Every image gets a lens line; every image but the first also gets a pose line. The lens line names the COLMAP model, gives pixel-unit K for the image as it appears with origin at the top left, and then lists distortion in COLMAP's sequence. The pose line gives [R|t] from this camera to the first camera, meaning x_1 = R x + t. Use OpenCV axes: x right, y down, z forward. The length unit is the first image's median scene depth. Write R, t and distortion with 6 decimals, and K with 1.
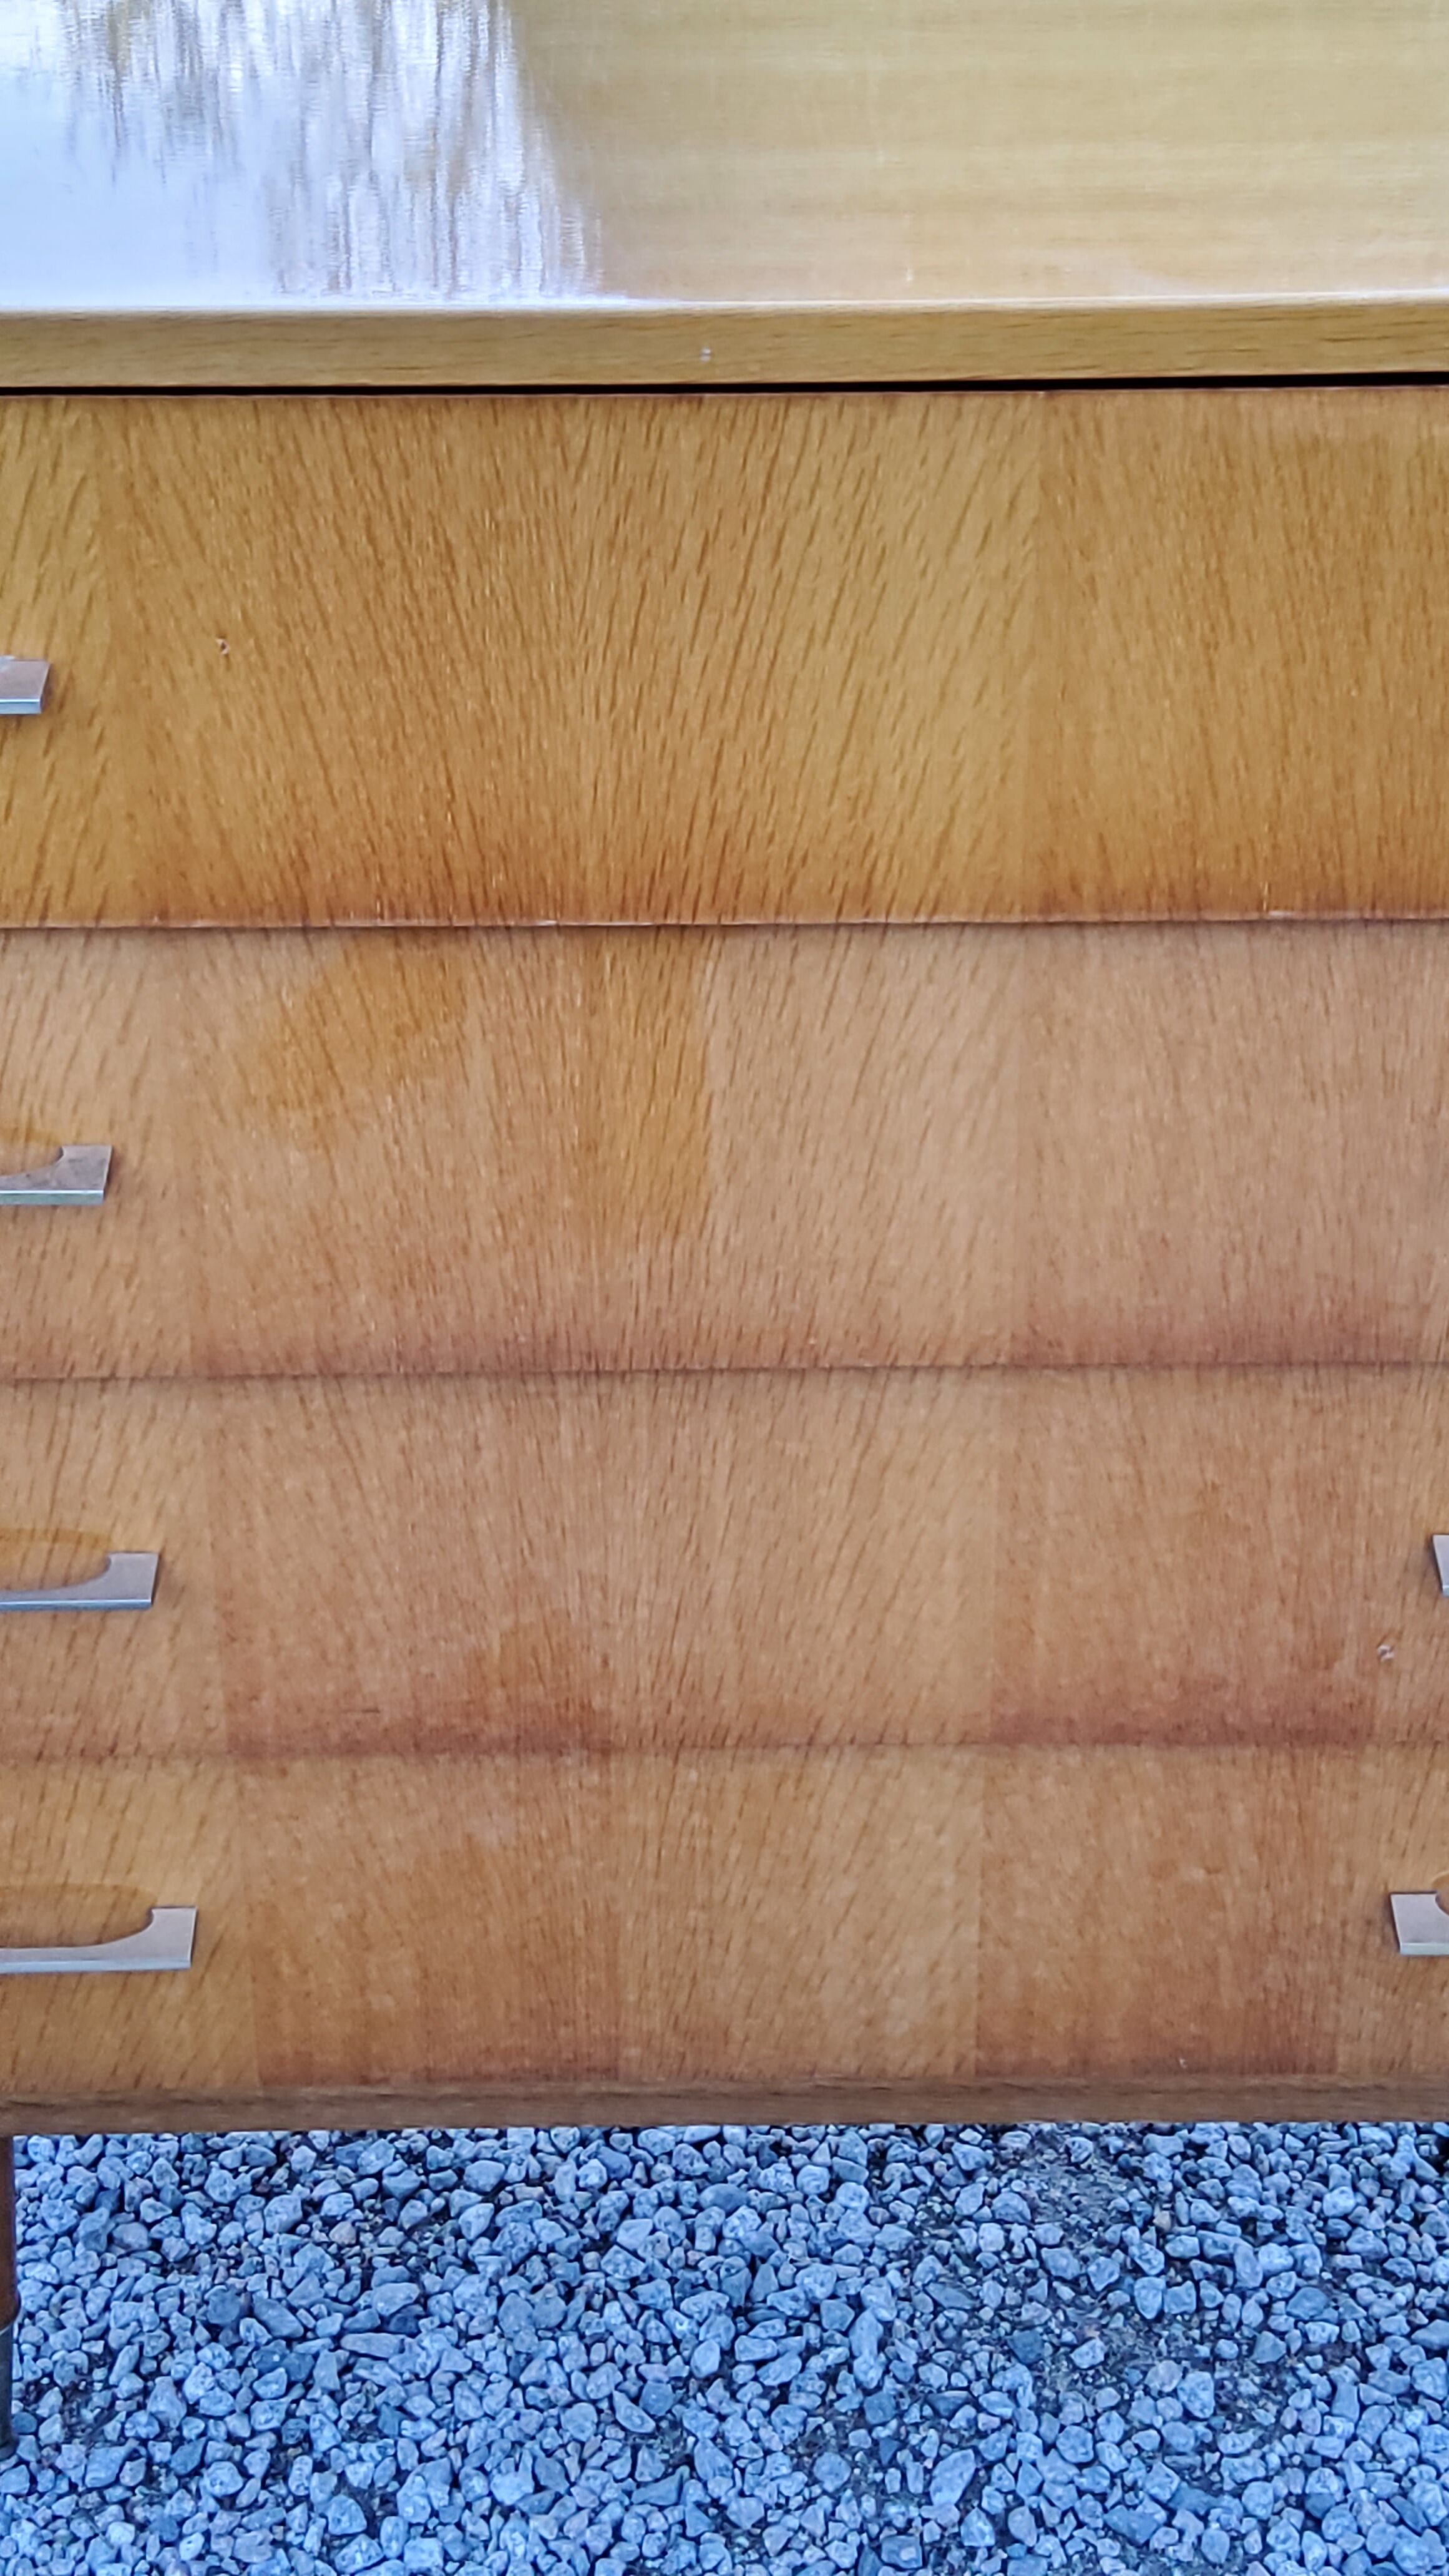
lens RADIAL K [[3827.9, 0, 767.4], [0, 3827.9, 1270.4], [0, 0, 1]] dist [0.070326, 0.000000]
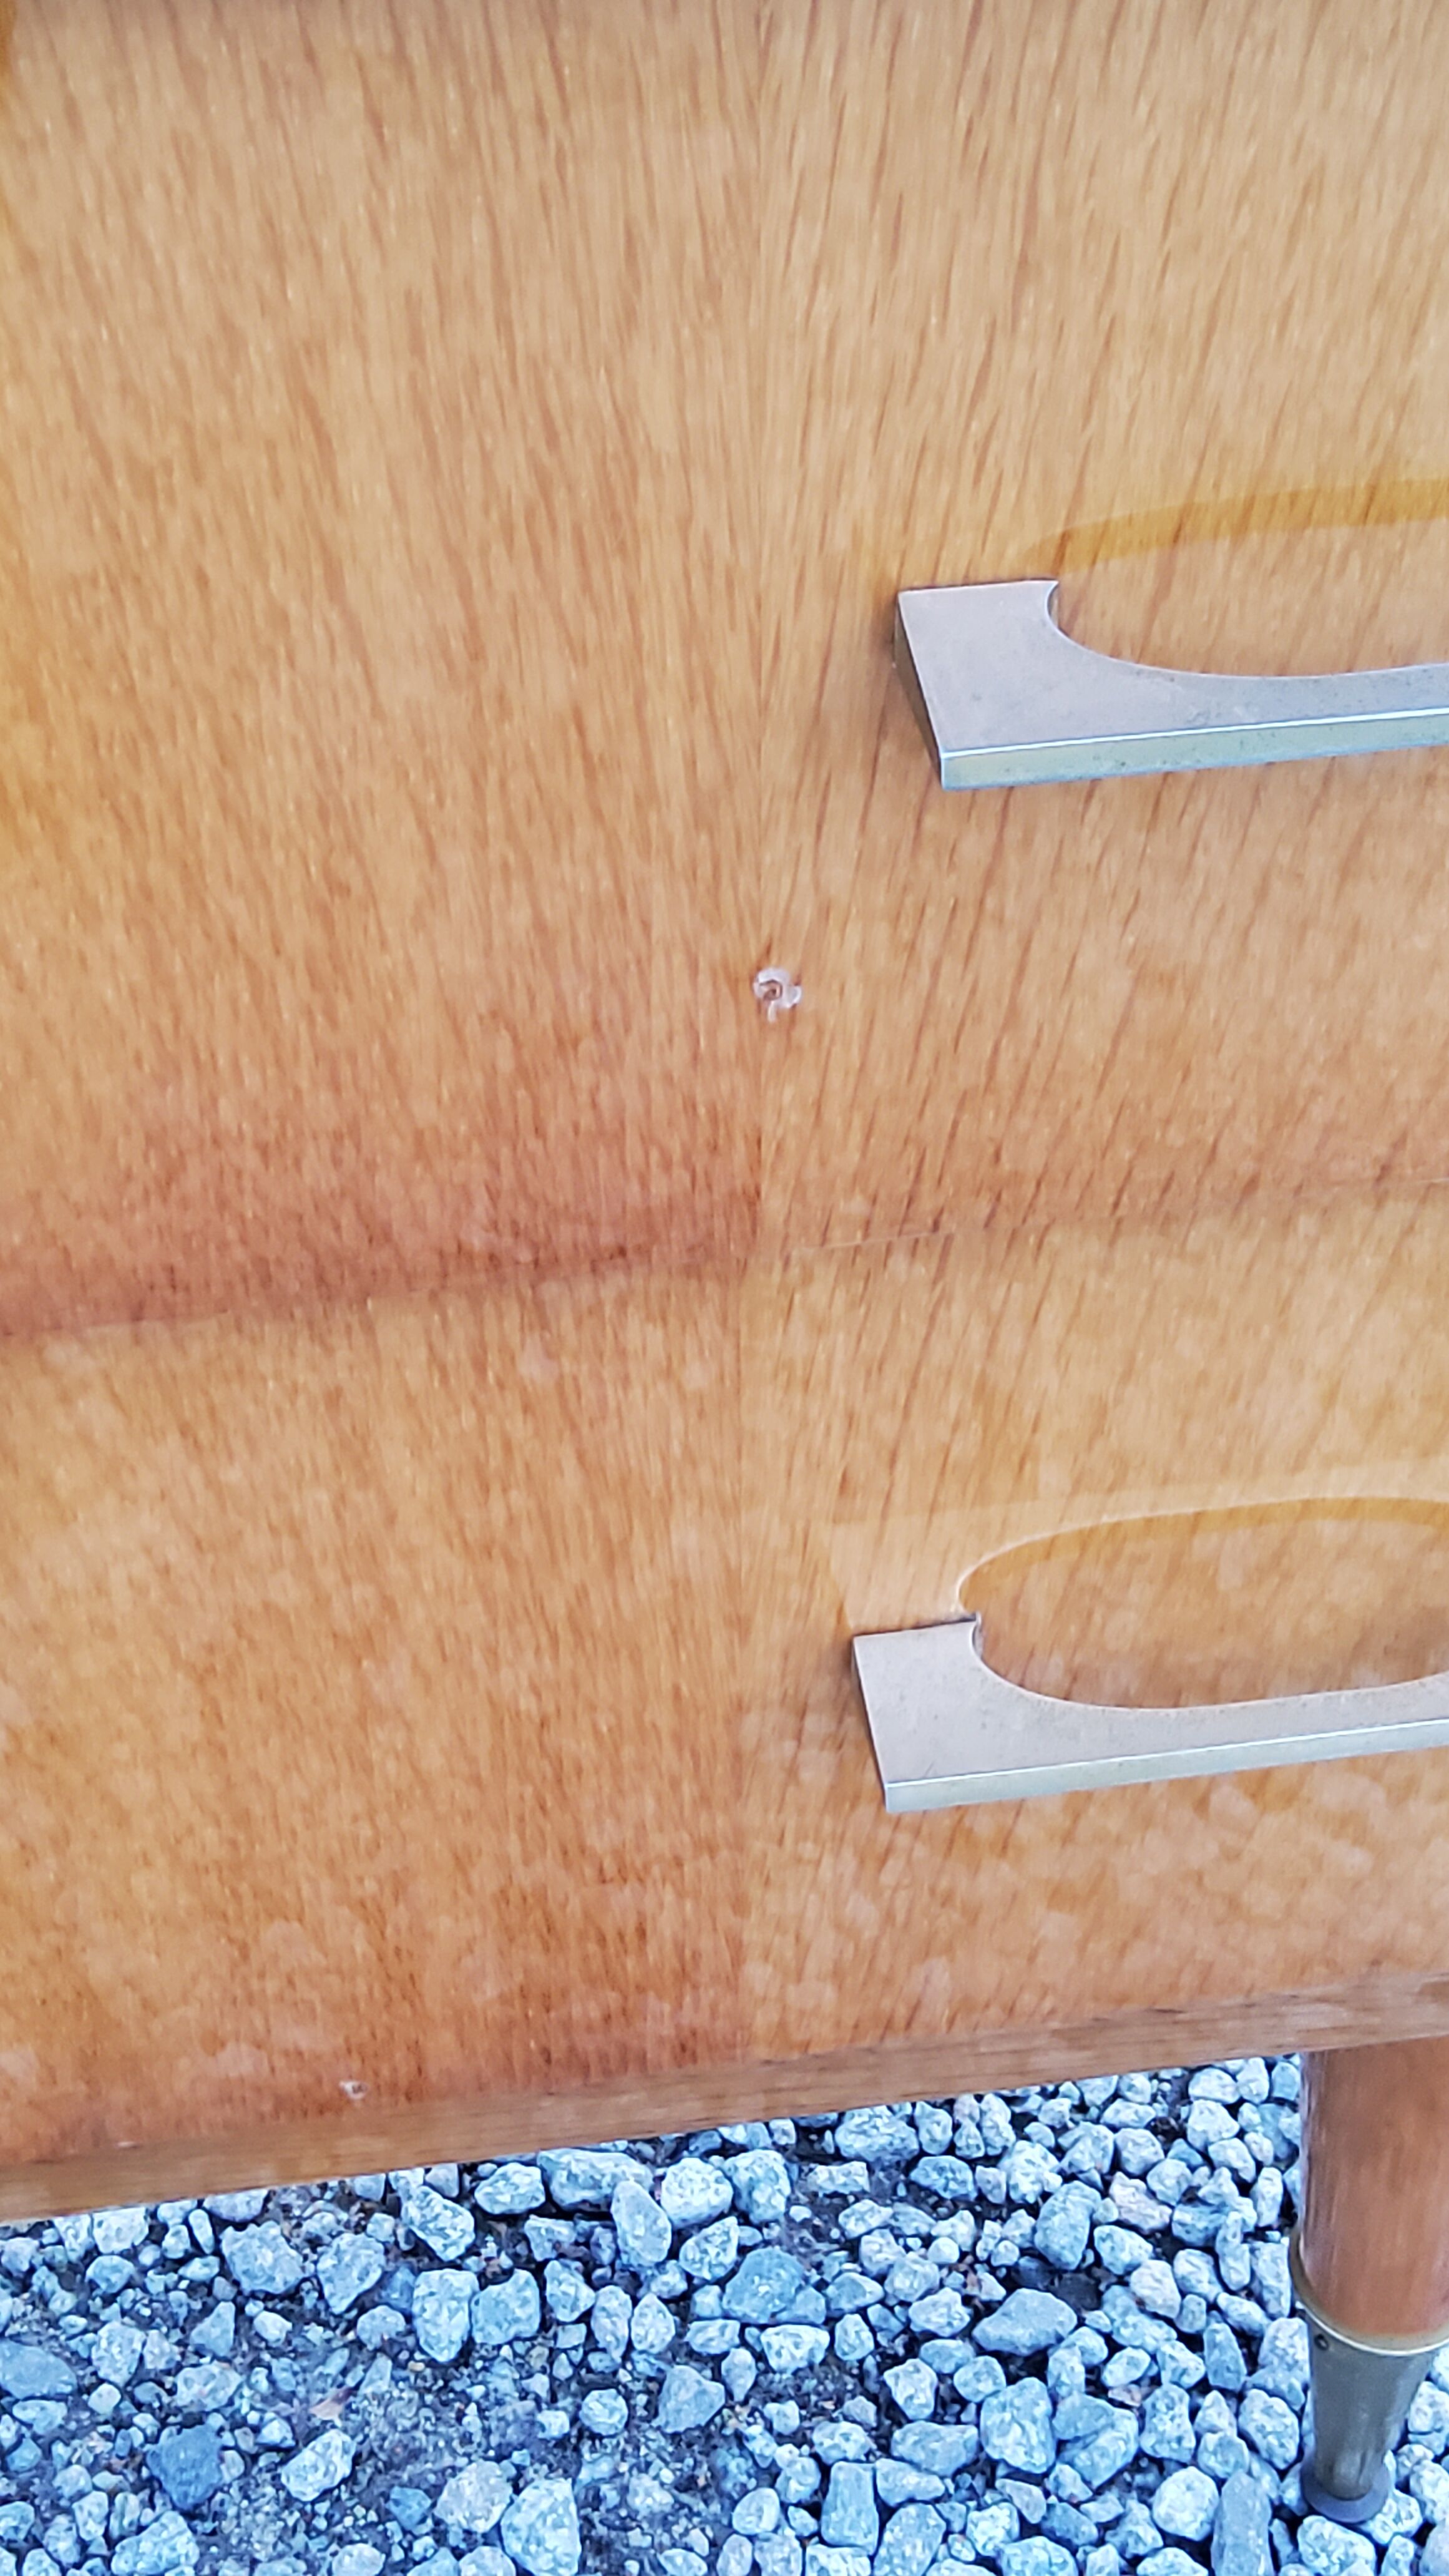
lens RADIAL K [[3827.9, 0, 770.3], [0, 3827.9, 1261.4], [0, 0, 1]] dist [0.070326, 0.000000]
pose [[0.988450, -0.094681, 0.118330, 0.096902], [0.072390, 0.980960, 0.180216, 0.051711], [-0.133140, -0.169568, 0.976484, 0.550843]]
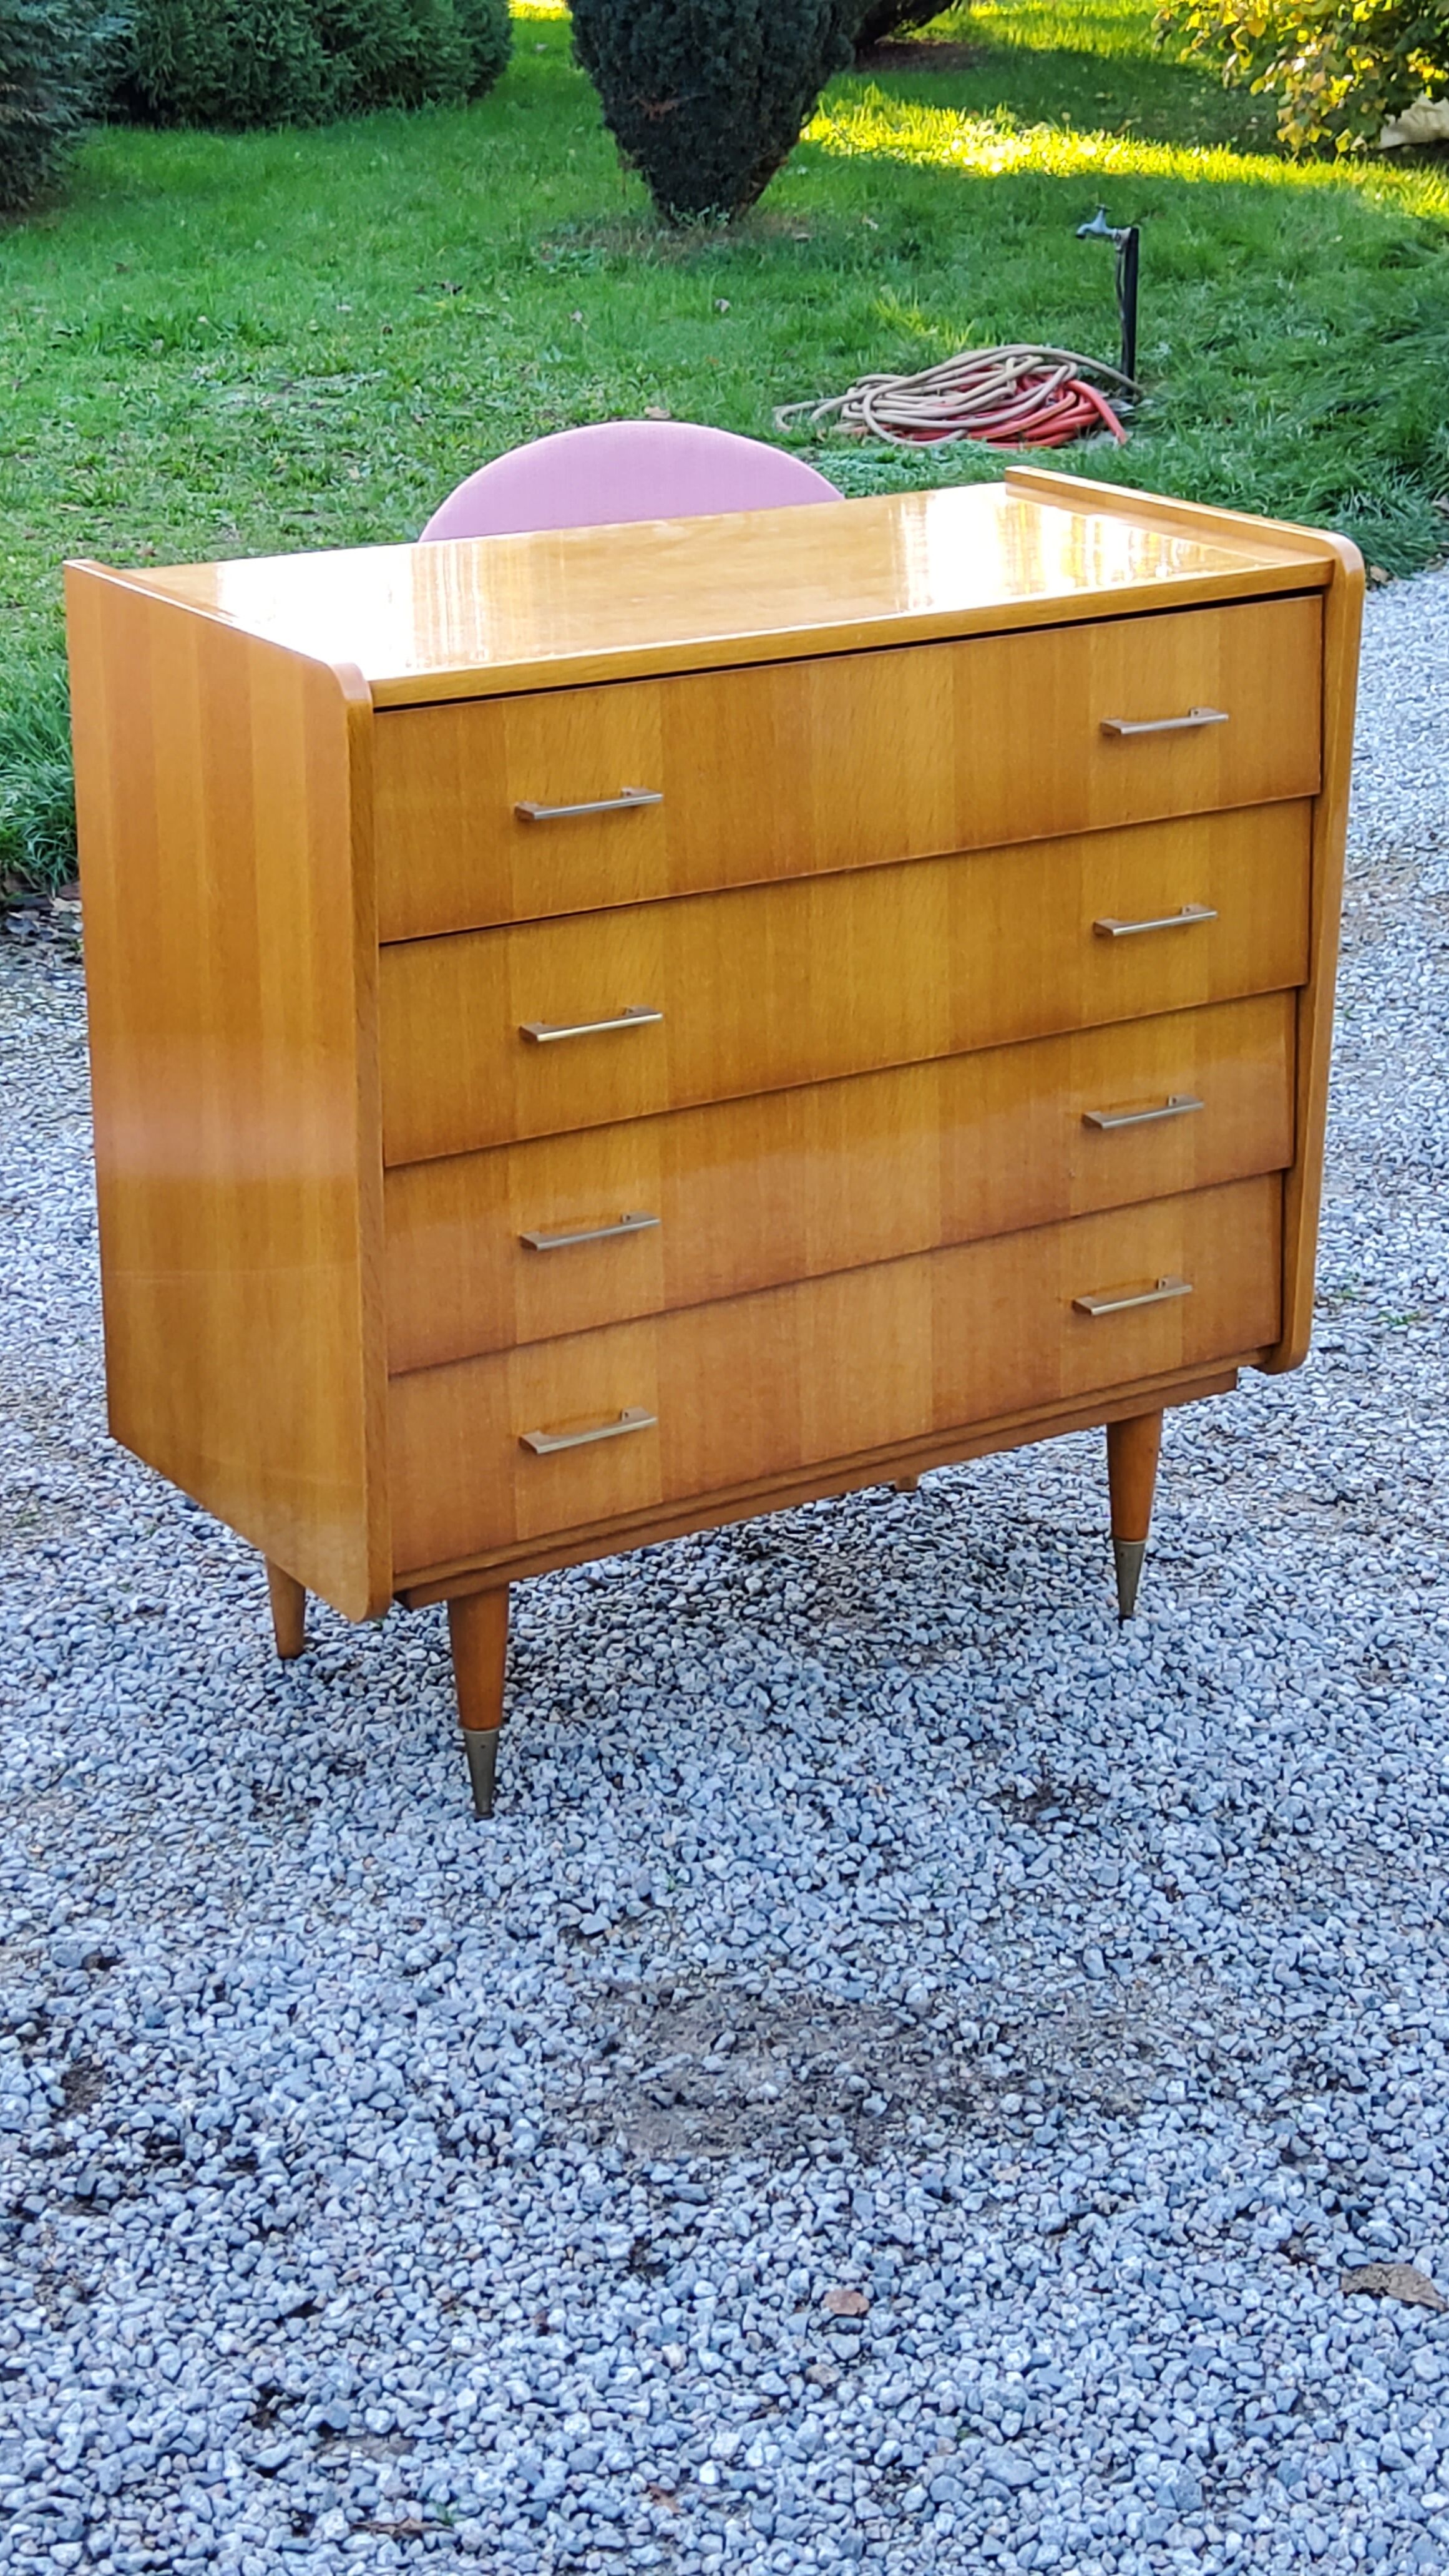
lens RADIAL K [[3827.9, 0, 728.2], [0, 3827.9, 1279.8], [0, 0, 1]] dist [0.070326, 0.000000]
pose [[0.836629, -0.183162, 0.516239, -1.010982], [0.294633, 0.944970, -0.142212, 0.352172], [-0.461782, 0.271080, 0.844555, -0.720331]]
